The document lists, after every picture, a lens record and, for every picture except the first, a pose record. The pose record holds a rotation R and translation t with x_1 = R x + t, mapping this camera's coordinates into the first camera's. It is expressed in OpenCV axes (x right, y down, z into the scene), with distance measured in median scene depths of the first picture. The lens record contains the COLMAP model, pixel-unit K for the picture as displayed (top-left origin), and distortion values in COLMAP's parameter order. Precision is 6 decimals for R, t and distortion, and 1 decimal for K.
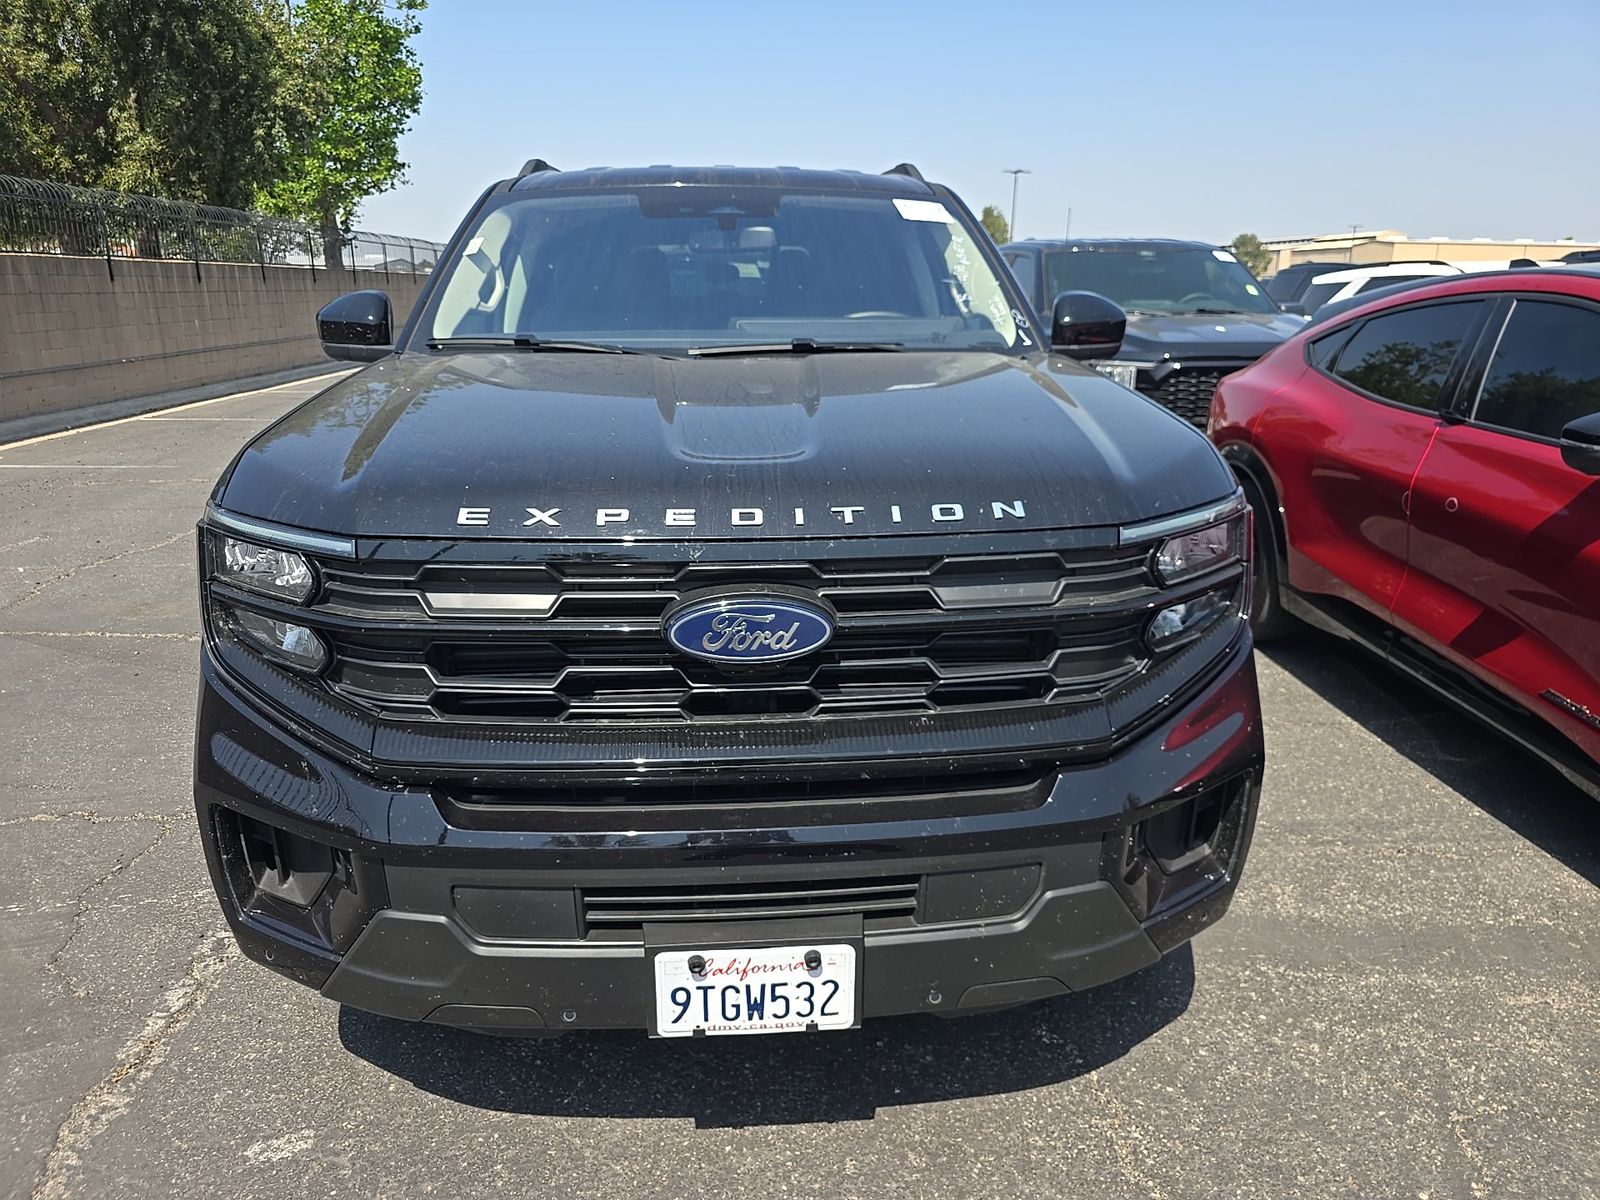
lens RADIAL K [[1077.6, 0, 802.7], [0, 1077.6, 600.4], [0, 0, 1]] dist [0.064111, -0.057732]
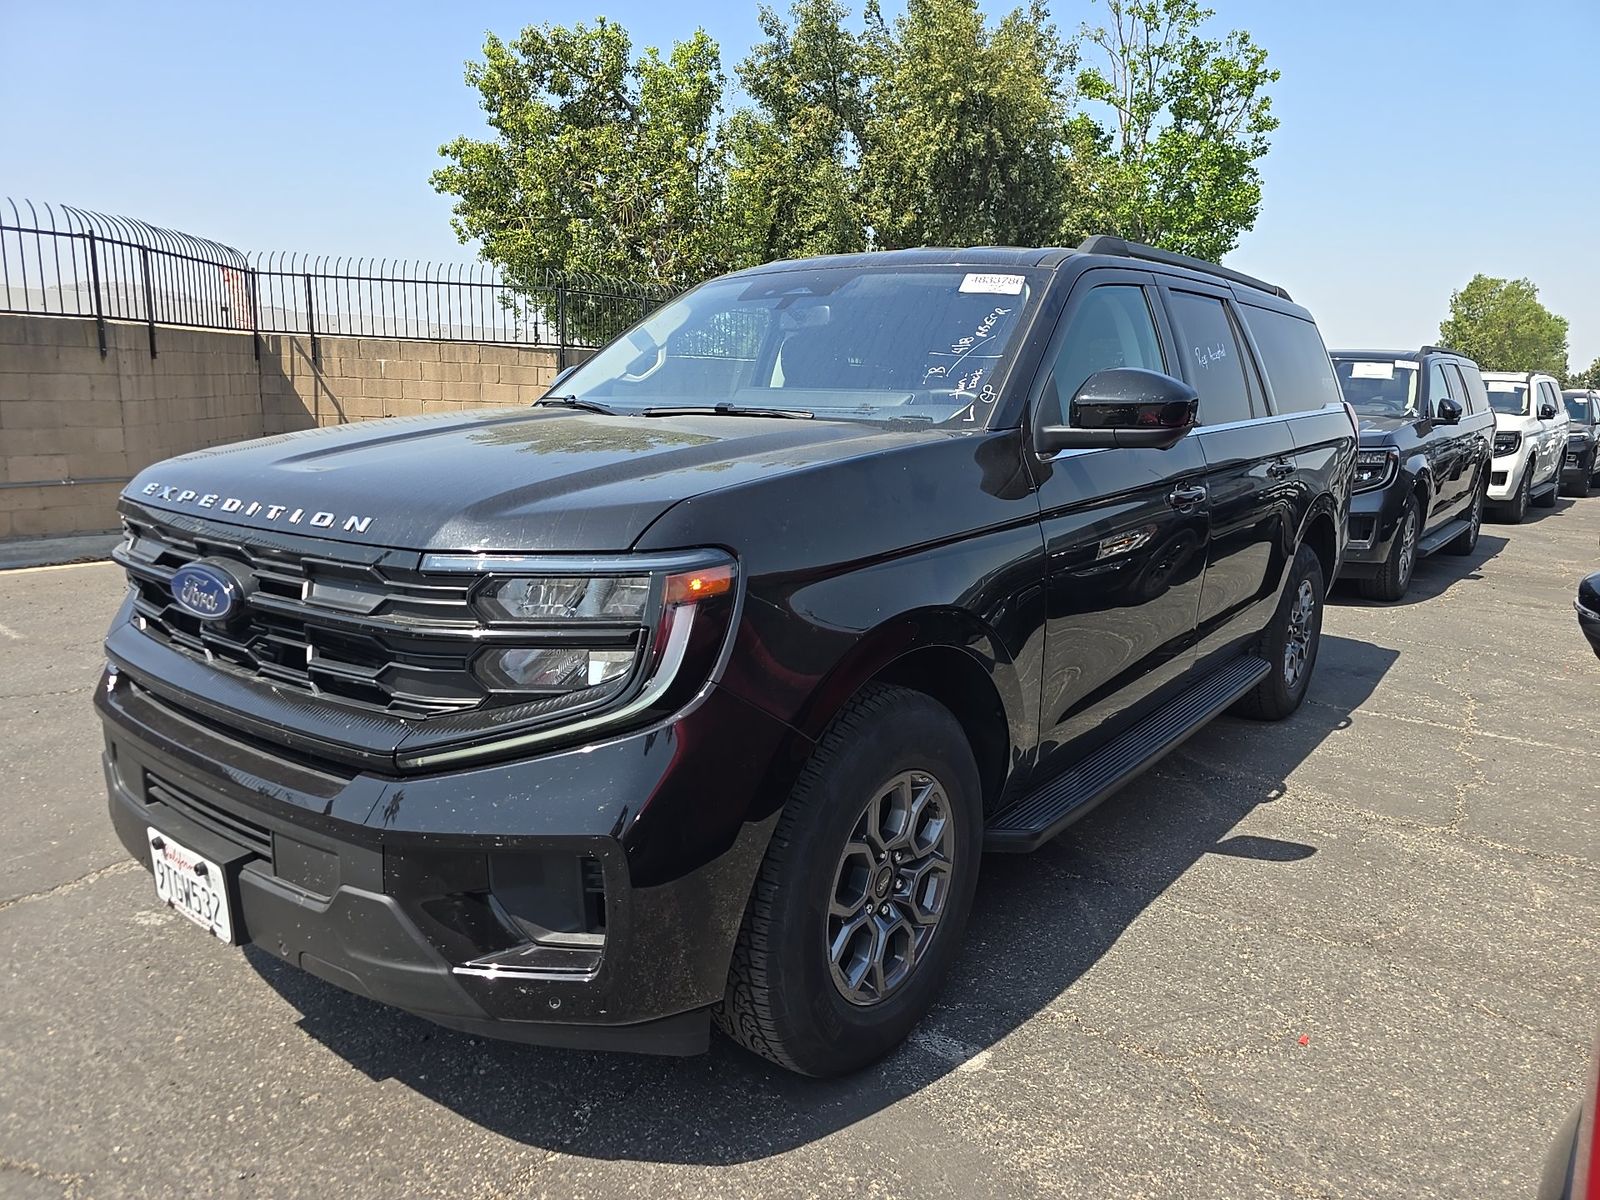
lens RADIAL K [[1077.6, 0, 802.7], [0, 1077.6, 600.4], [0, 0, 1]] dist [0.064111, -0.057732]
pose [[0.741721, 0.145681, -0.654696, 0.999352], [-0.208167, 0.977923, -0.018233, -0.064189], [0.637586, 0.149810, 0.755672, 0.359685]]
